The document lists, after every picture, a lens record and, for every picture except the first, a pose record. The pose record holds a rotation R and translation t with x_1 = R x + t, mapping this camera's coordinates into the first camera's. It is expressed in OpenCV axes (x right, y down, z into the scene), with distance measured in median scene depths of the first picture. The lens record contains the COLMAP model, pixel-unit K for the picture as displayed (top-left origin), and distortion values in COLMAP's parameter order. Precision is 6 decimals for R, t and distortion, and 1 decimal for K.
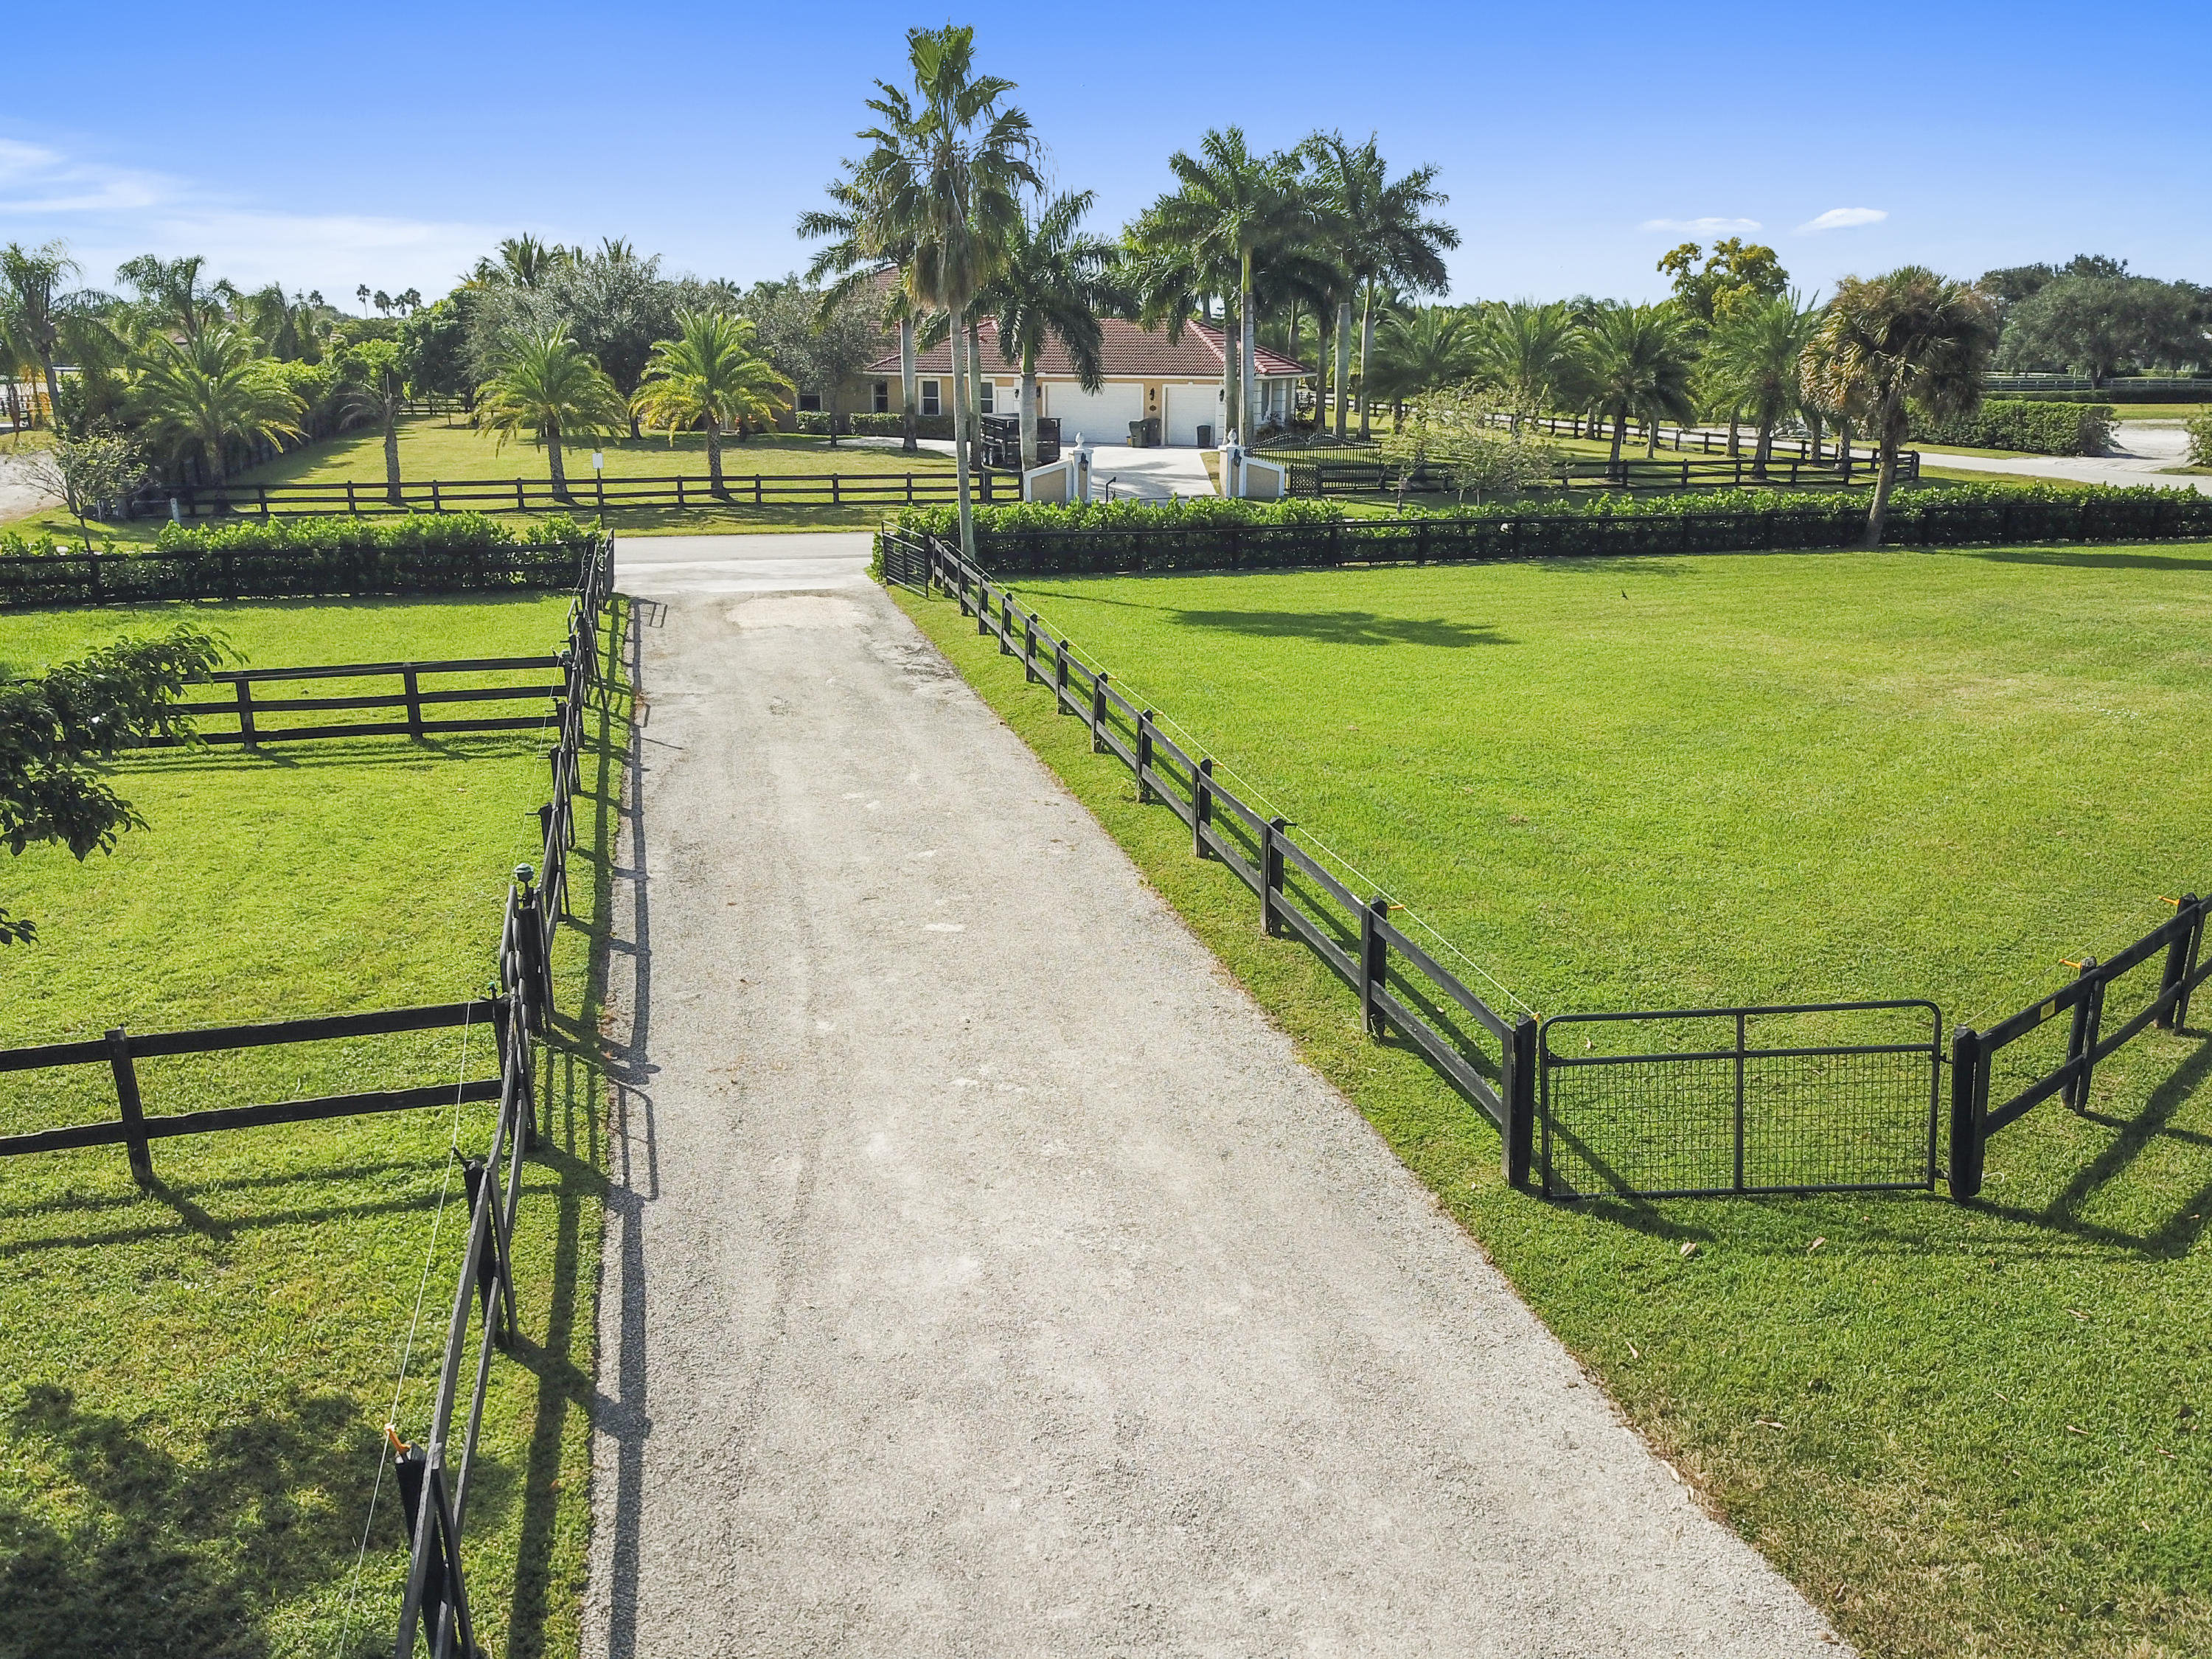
lens RADIAL K [[1691.2, 0, 1116.8], [0, 1691.2, 835.7], [0, 0, 1]] dist [0.014706, -0.025626]
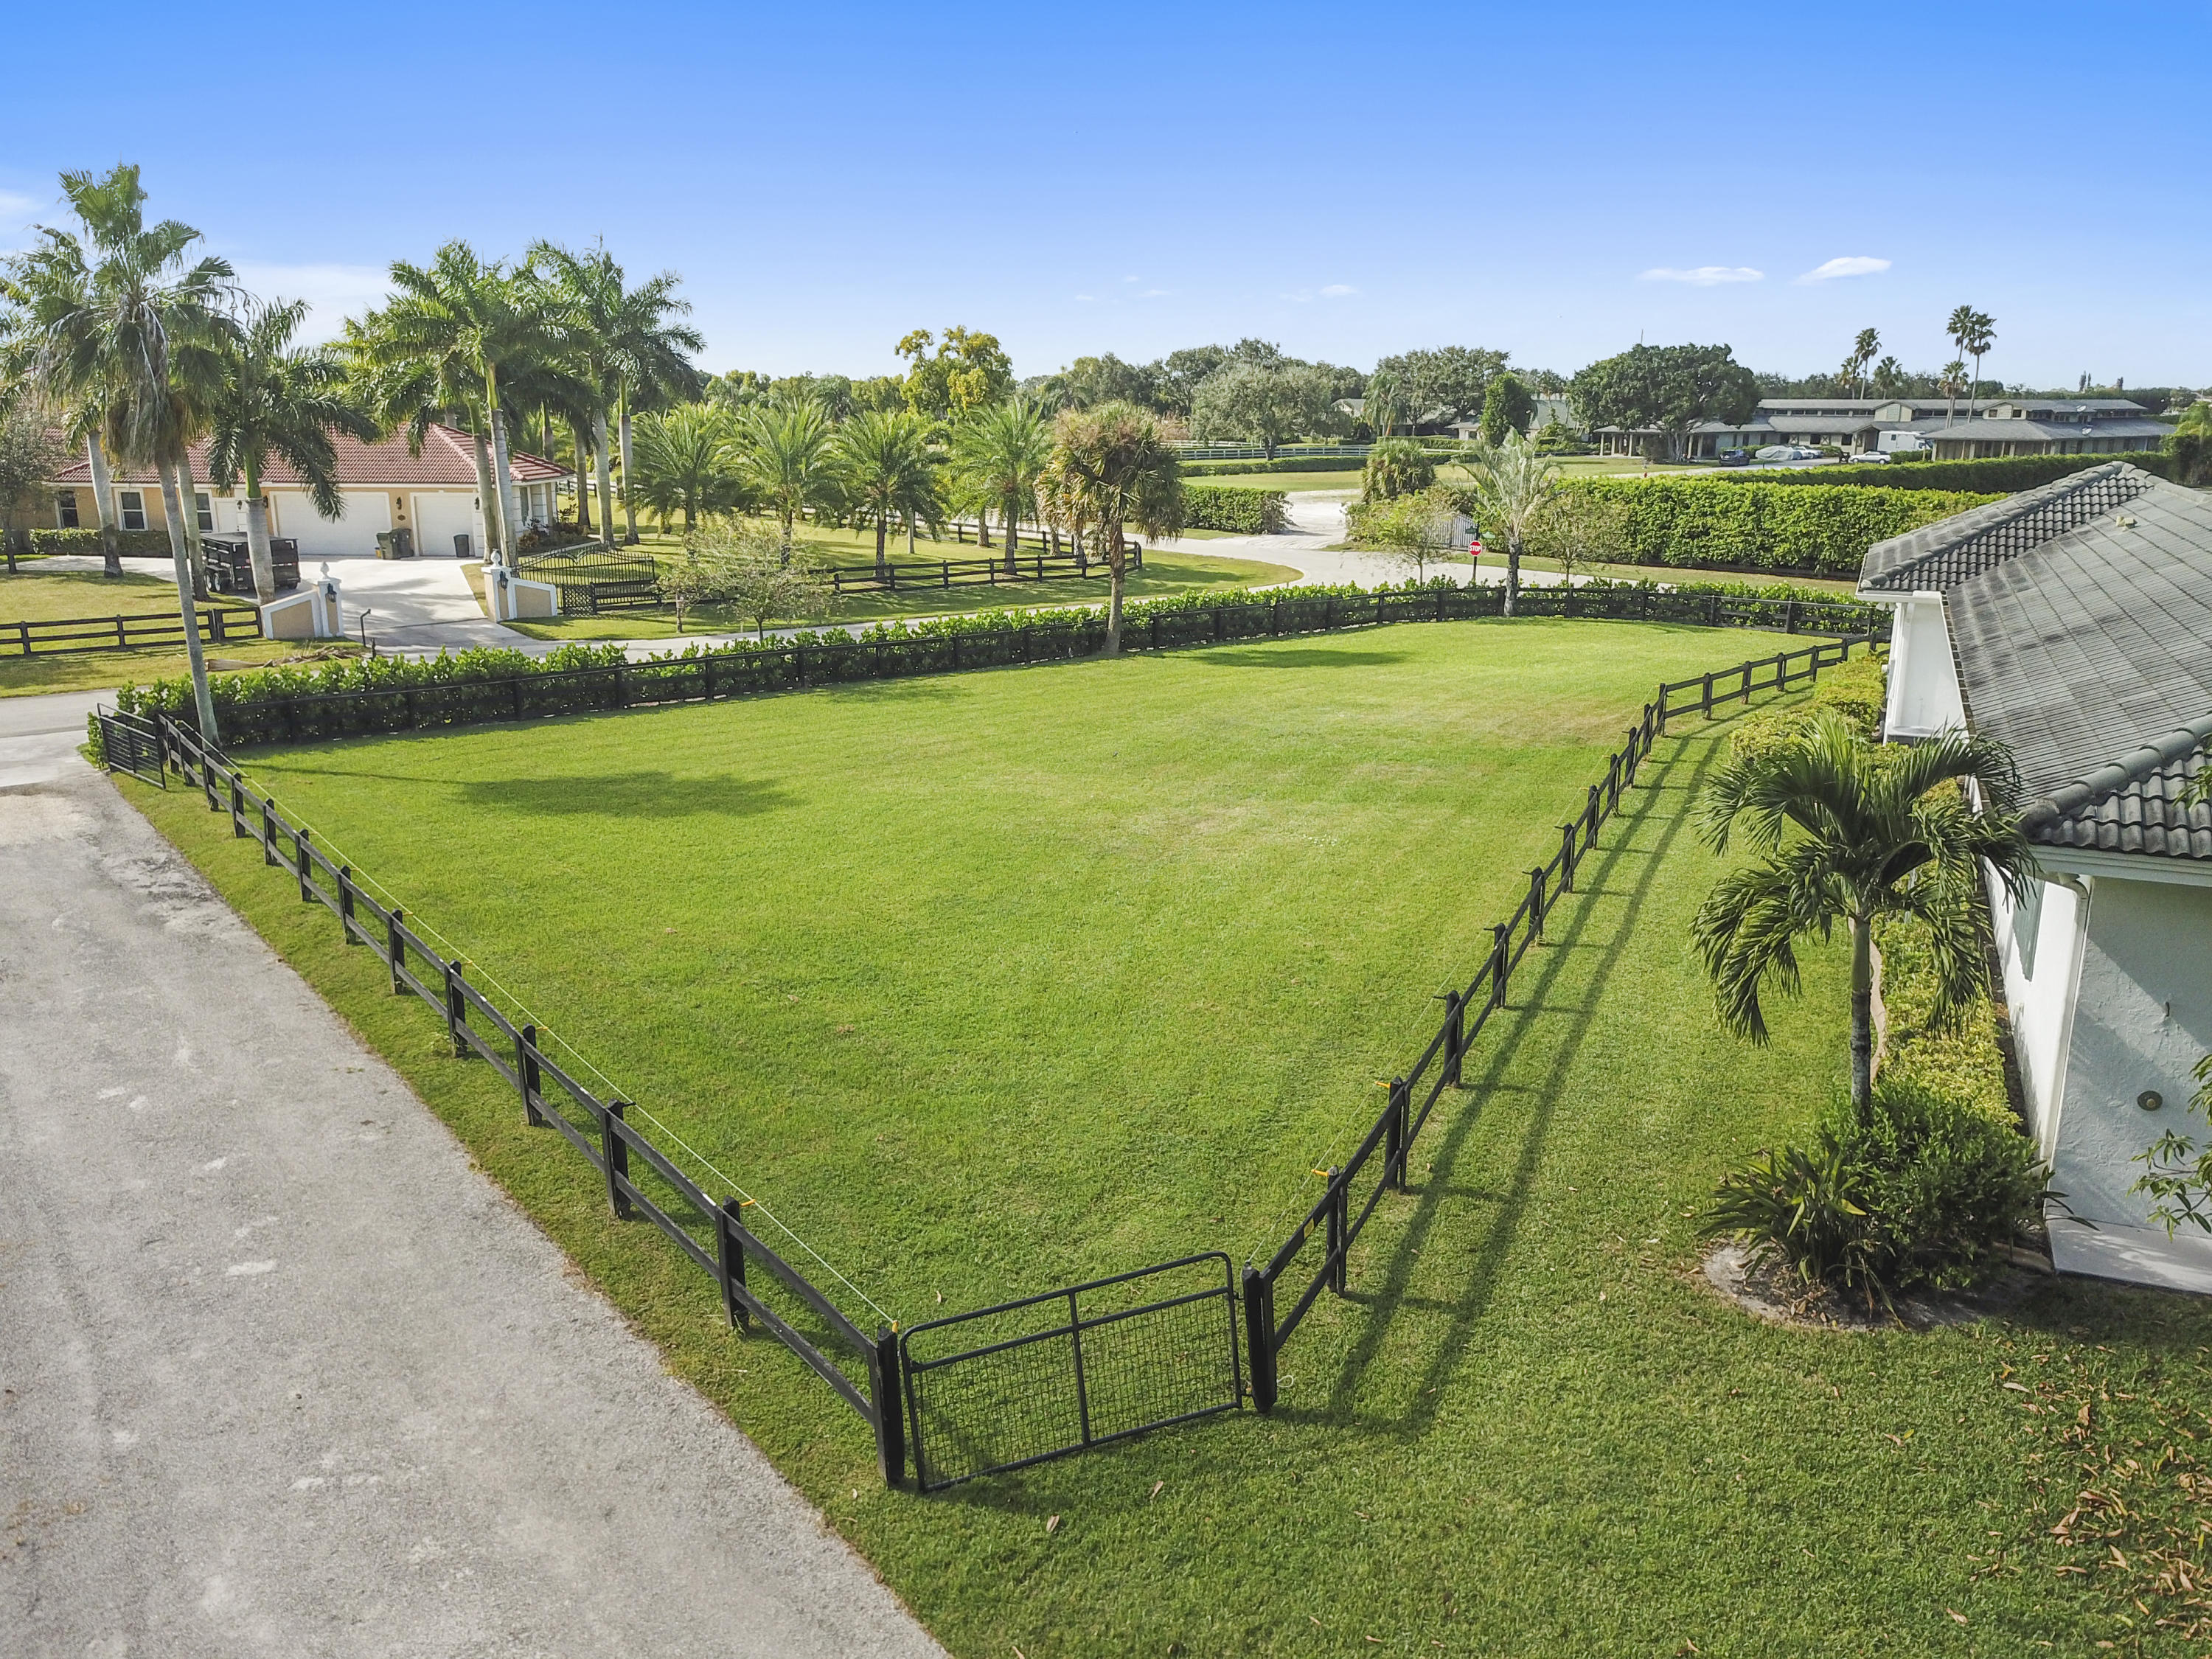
lens RADIAL K [[1691.2, 0, 1092.3], [0, 1691.2, 723.0], [0, 0, 1]] dist [0.014706, -0.025626]
pose [[0.915395, -0.106596, 0.388188, -0.008261], [0.113190, 0.993556, 0.005914, -0.161372], [-0.386317, 0.038526, 0.921561, -0.030548]]
